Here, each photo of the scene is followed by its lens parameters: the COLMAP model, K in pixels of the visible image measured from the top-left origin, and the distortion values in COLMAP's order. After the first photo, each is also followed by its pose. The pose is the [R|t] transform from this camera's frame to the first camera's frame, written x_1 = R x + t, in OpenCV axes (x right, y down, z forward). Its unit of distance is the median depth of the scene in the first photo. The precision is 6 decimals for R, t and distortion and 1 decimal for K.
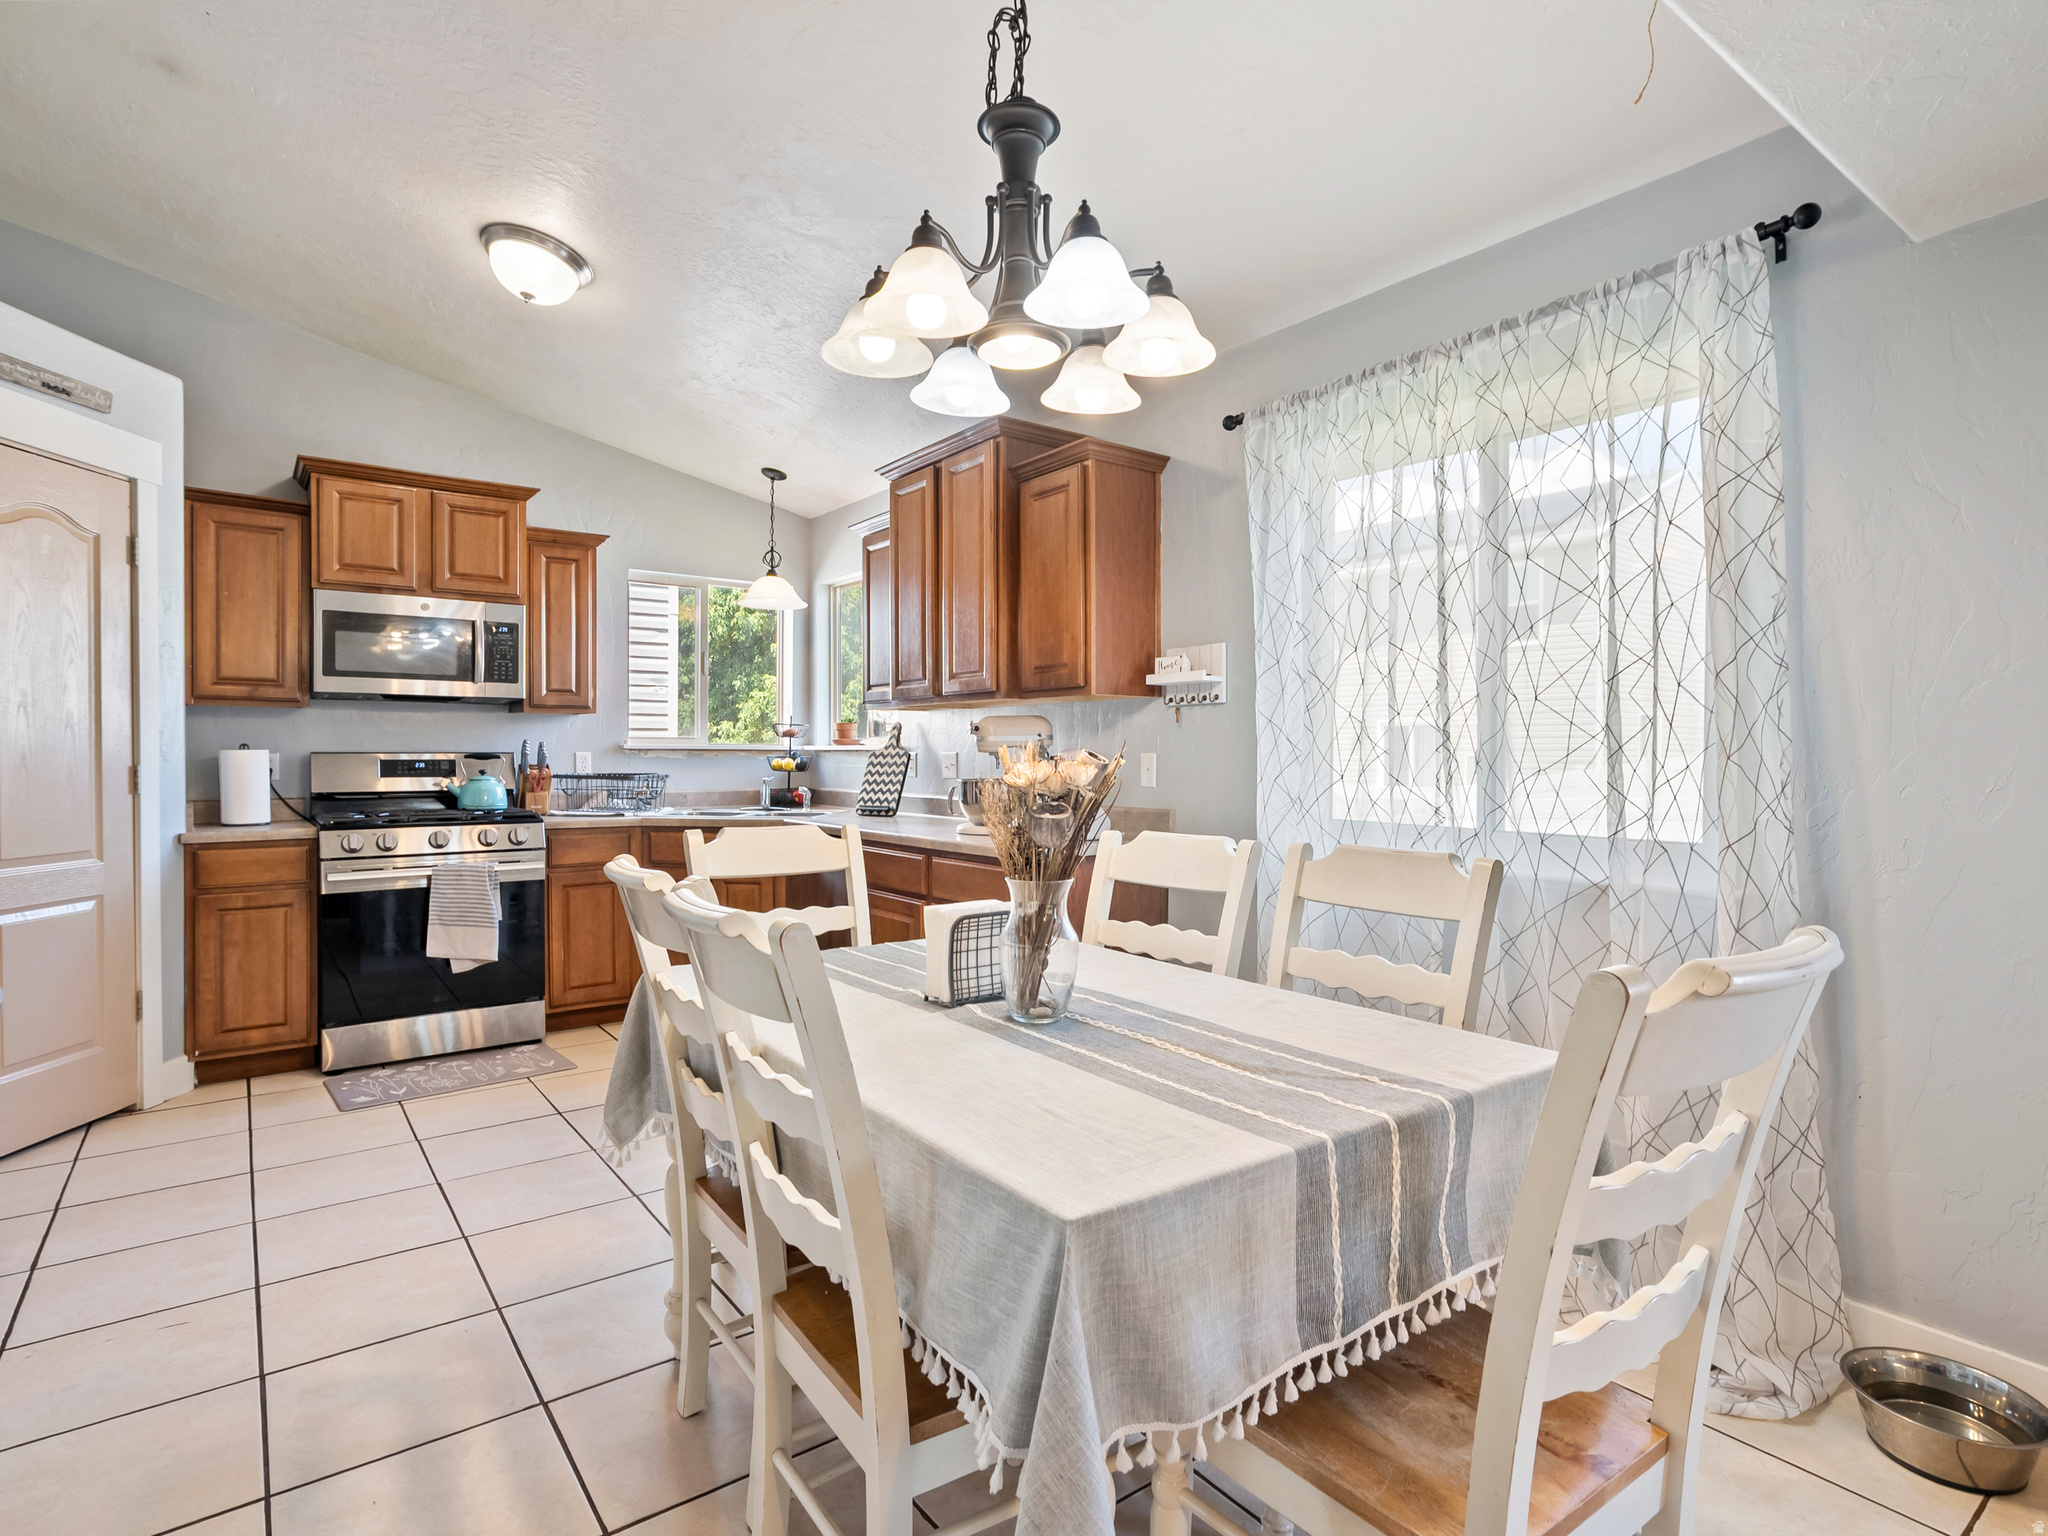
lens RADIAL K [[1064.1, 0, 1021.7], [0, 1064.1, 761.5], [0, 0, 1]] dist [0.000883, 0.000979]
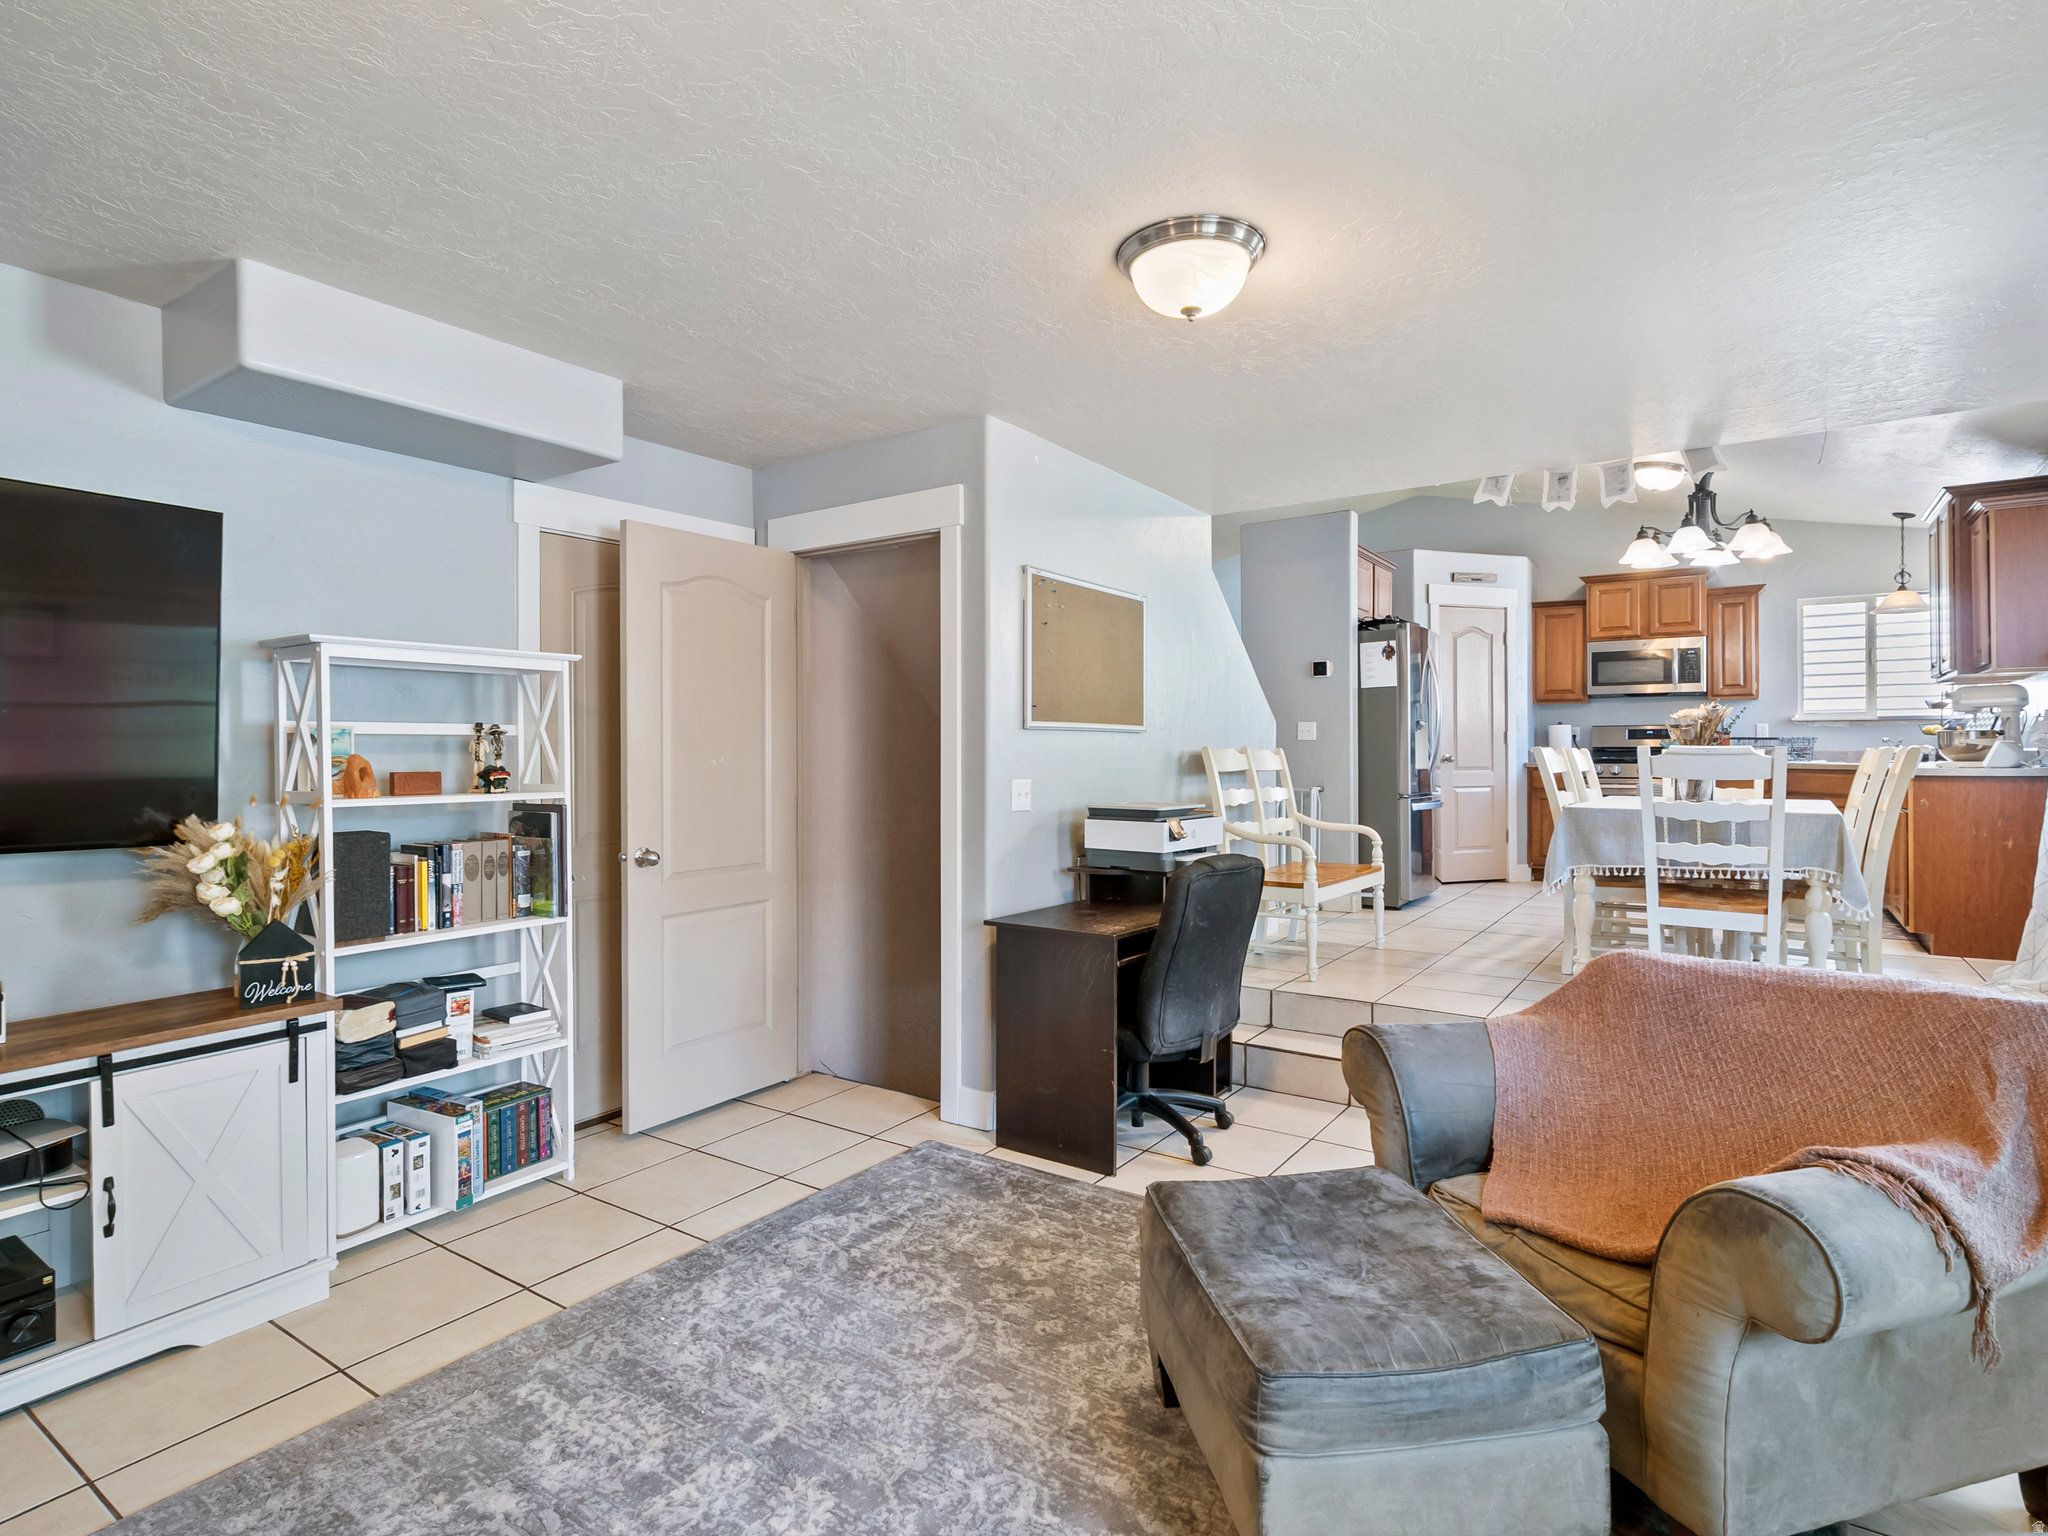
lens RADIAL K [[1059.4, 0, 1021.4], [0, 1059.4, 749.1], [0, 0, 1]] dist [-0.002274, 0.000948]
pose [[0.325667, -0.005943, -0.945466, 0.836271], [-0.004762, 0.999957, -0.007926, 0.055279], [0.945473, 0.007083, 0.325625, -0.622037]]
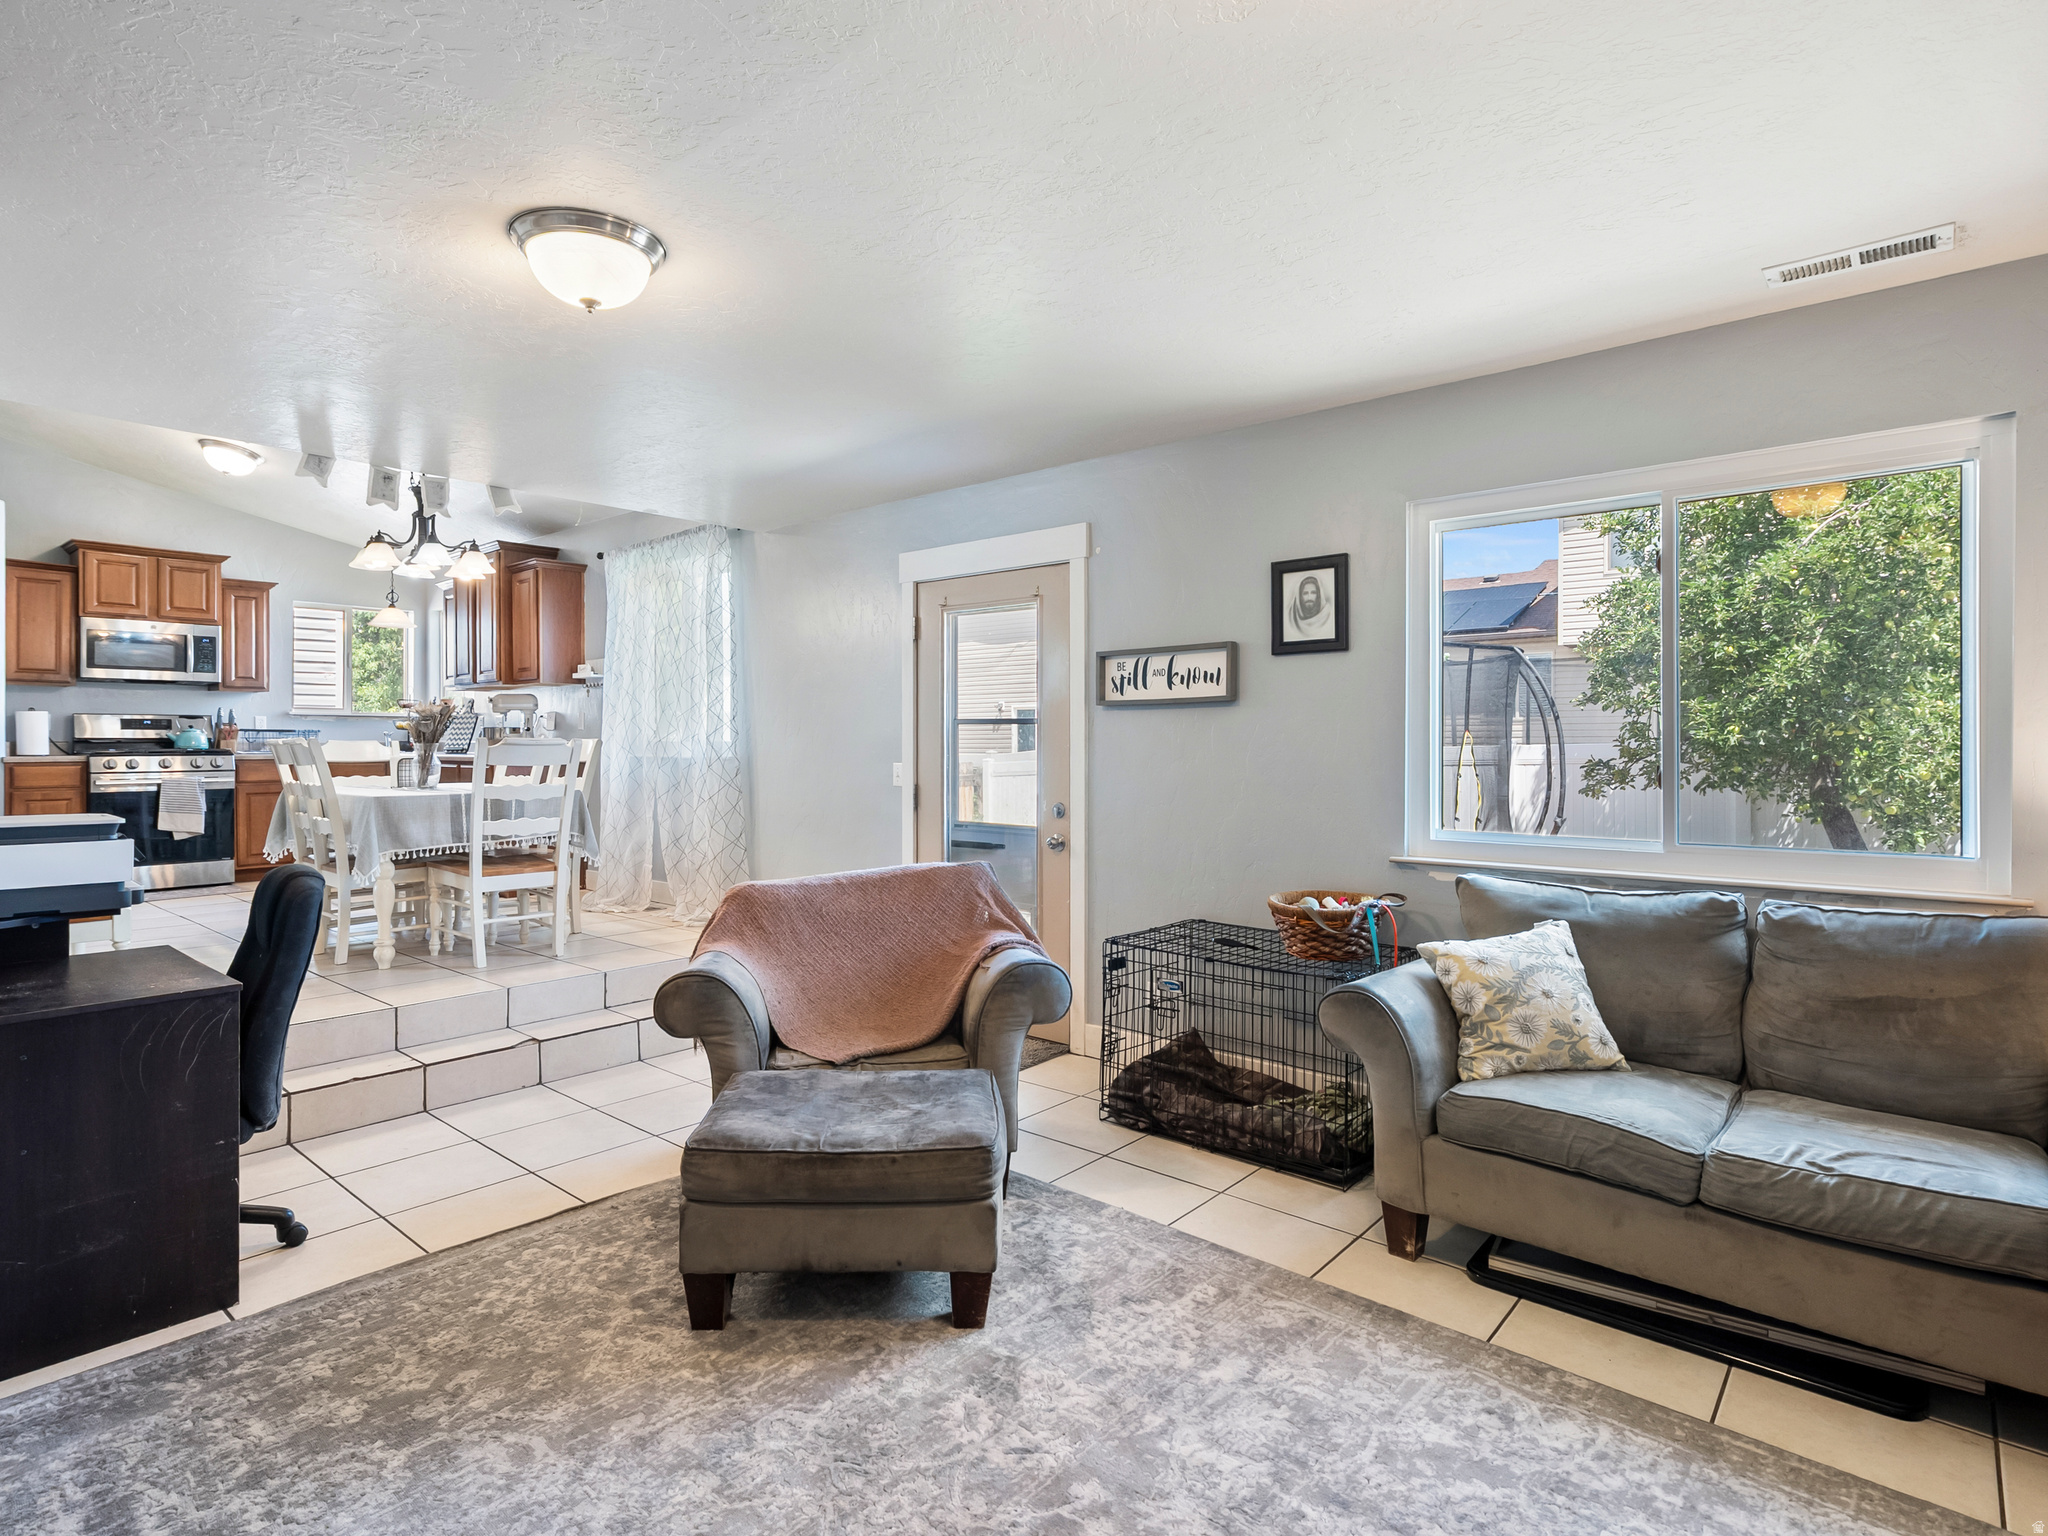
lens RADIAL K [[1072.2, 0, 1015.7], [0, 1072.2, 745.4], [0, 0, 1]] dist [-0.003612, 0.001570]
pose [[0.976367, -0.002972, 0.216097, 0.416695], [0.004164, 0.999979, -0.005060, 0.057693], [-0.216078, 0.005840, 0.976359, -0.975740]]
